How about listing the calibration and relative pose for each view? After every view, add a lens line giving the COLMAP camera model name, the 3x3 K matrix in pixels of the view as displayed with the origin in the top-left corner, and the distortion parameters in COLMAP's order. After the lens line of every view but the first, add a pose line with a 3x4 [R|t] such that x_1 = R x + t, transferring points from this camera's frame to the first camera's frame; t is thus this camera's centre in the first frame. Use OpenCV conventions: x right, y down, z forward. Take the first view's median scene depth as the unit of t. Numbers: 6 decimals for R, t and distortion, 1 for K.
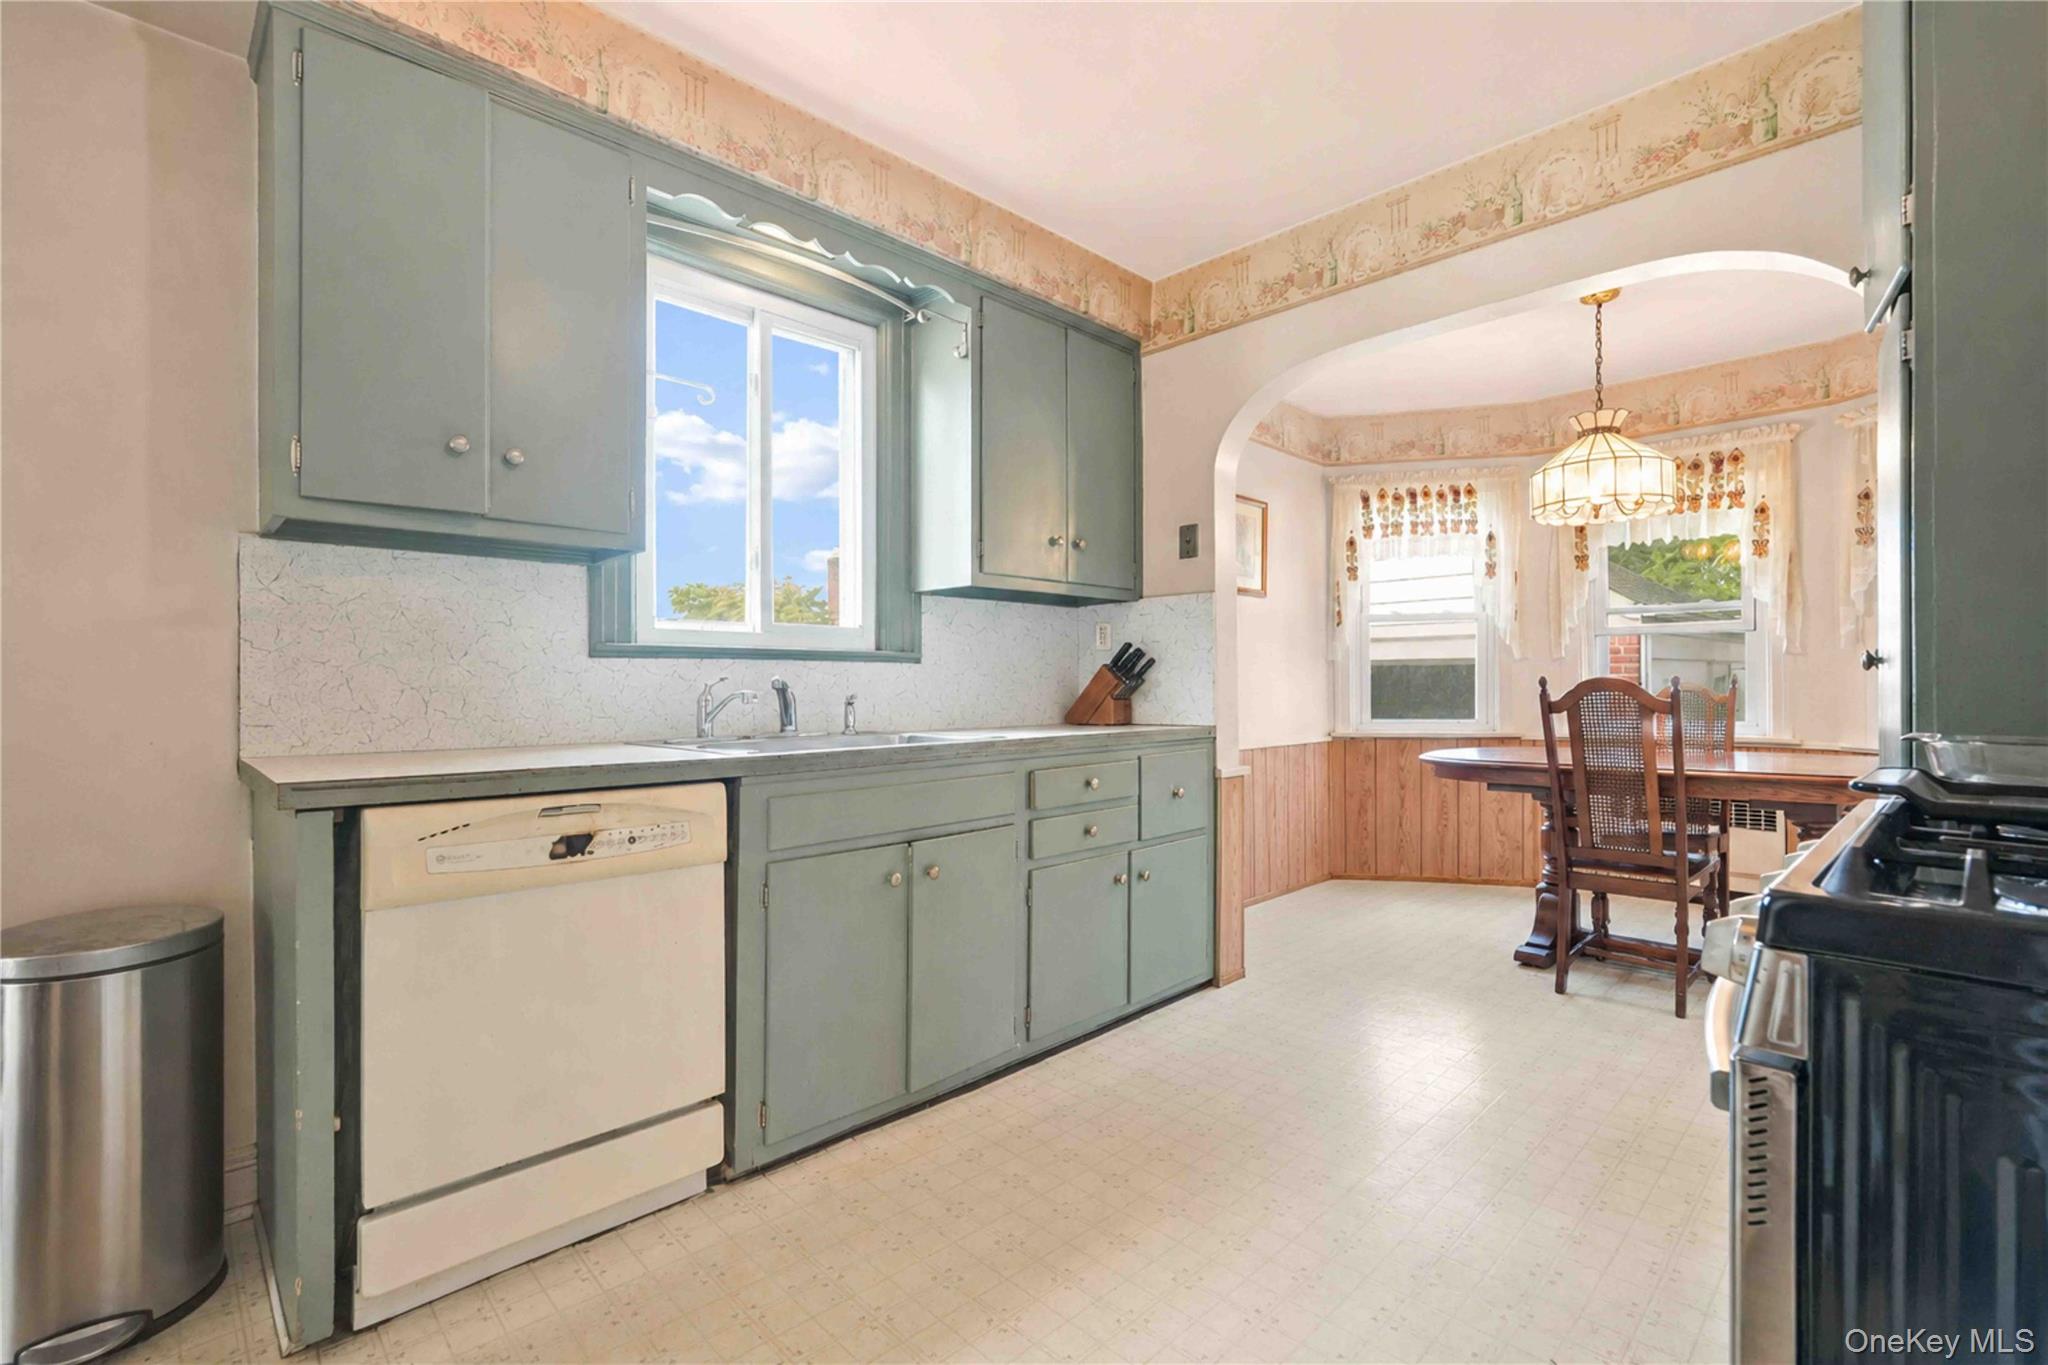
lens RADIAL K [[904.6, 0, 1022.9], [0, 904.6, 679.3], [0, 0, 1]] dist [-0.003072, -0.000128]
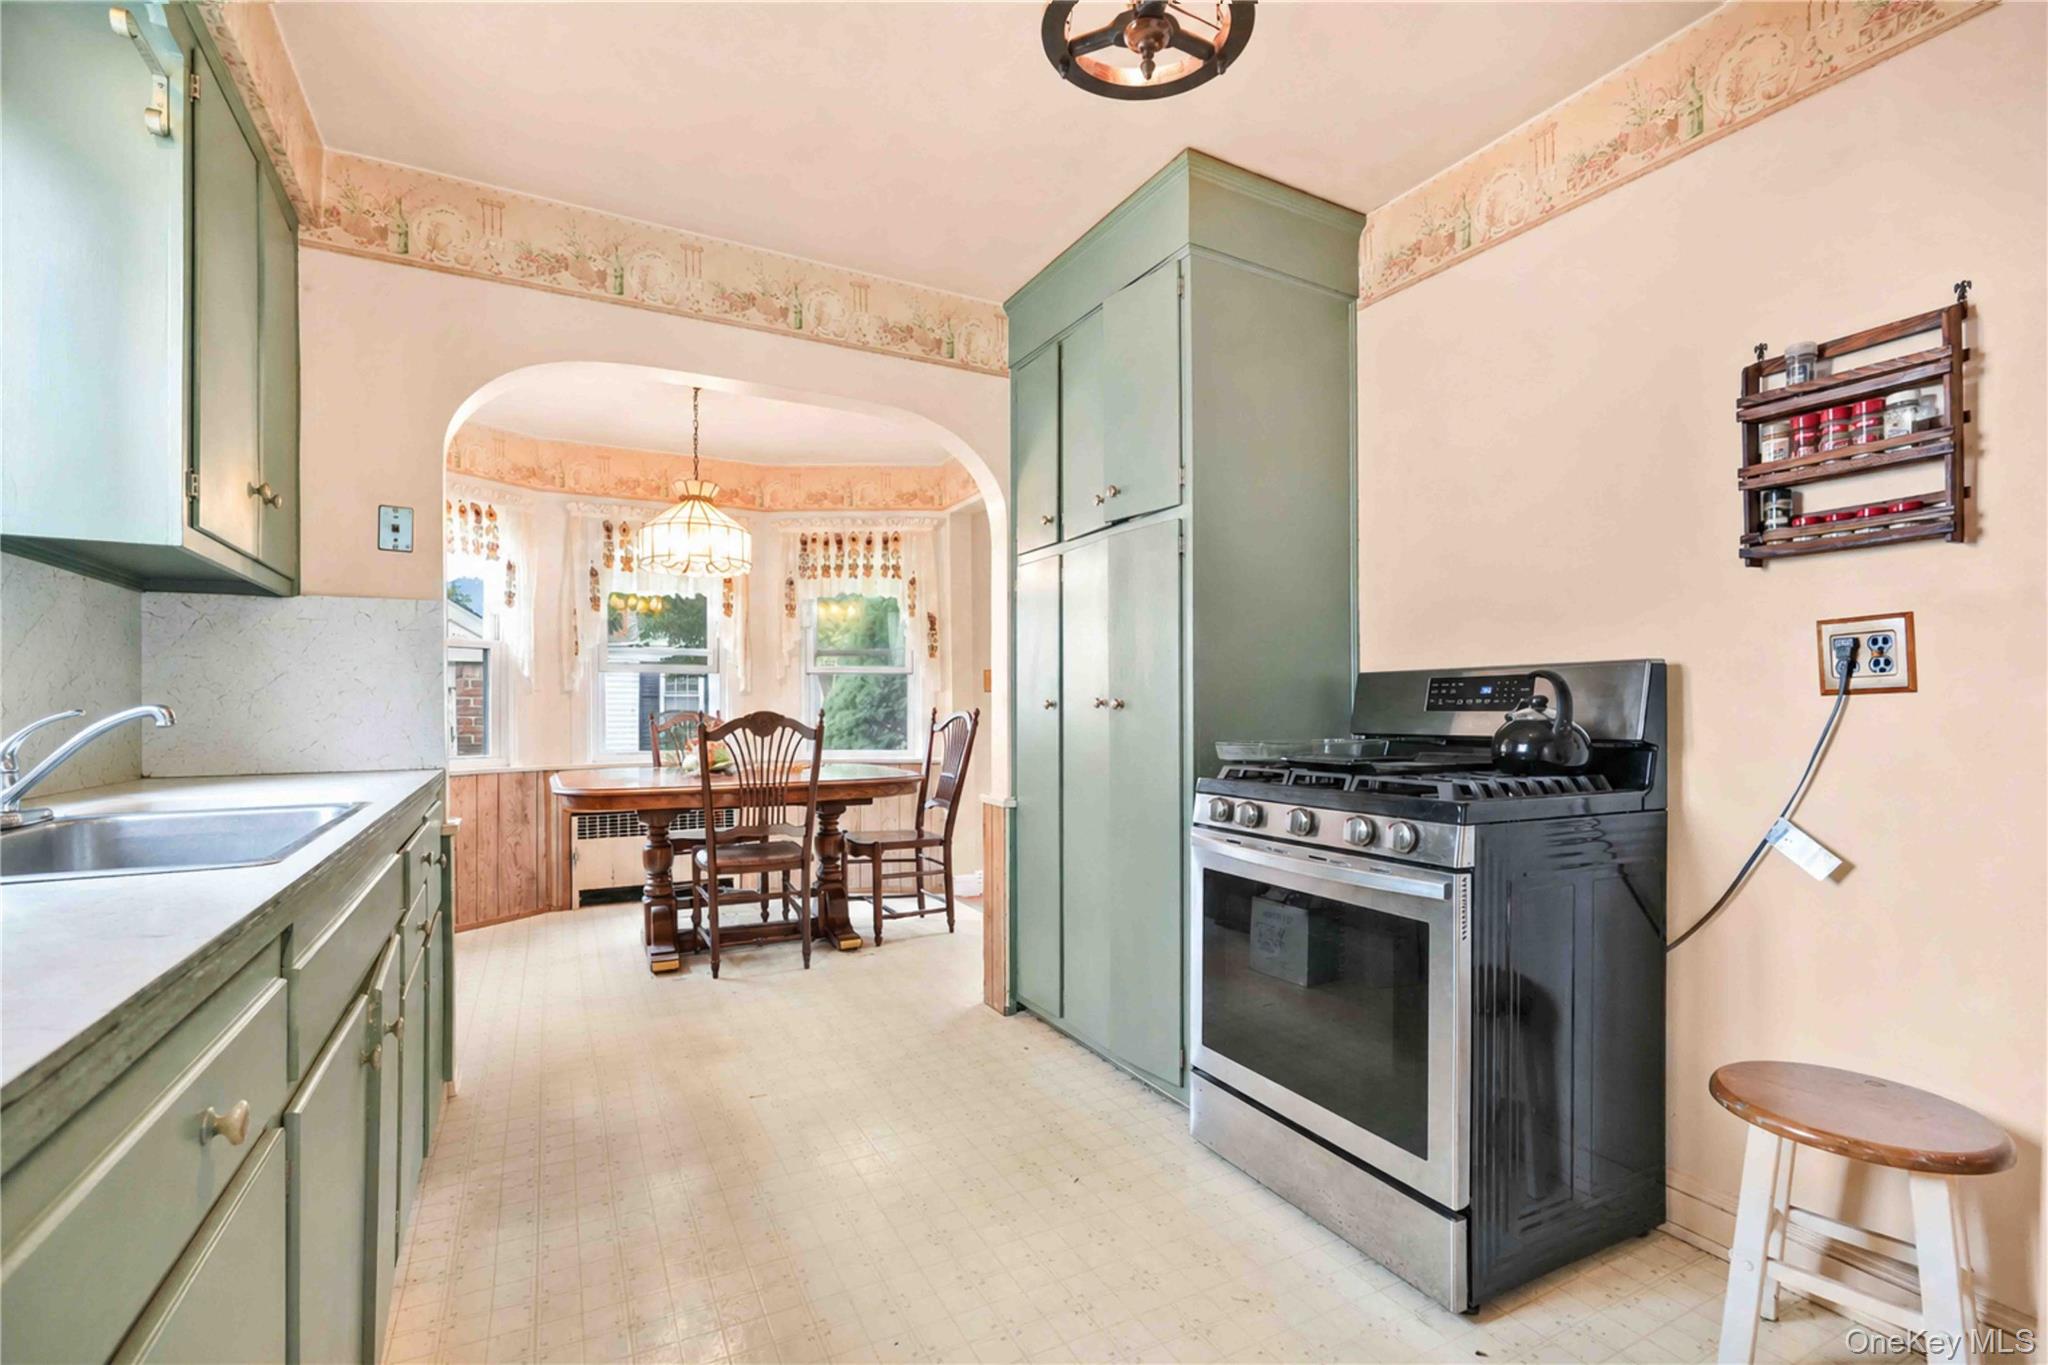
lens RADIAL K [[904.6, 0, 1023.4], [0, 904.6, 699.4], [0, 0, 1]] dist [-0.003072, -0.000128]
pose [[0.276126, 0.011628, 0.961051, -0.365949], [0.002468, 0.999915, -0.012808, 0.001503], [-0.961118, 0.005909, 0.276074, 0.273325]]
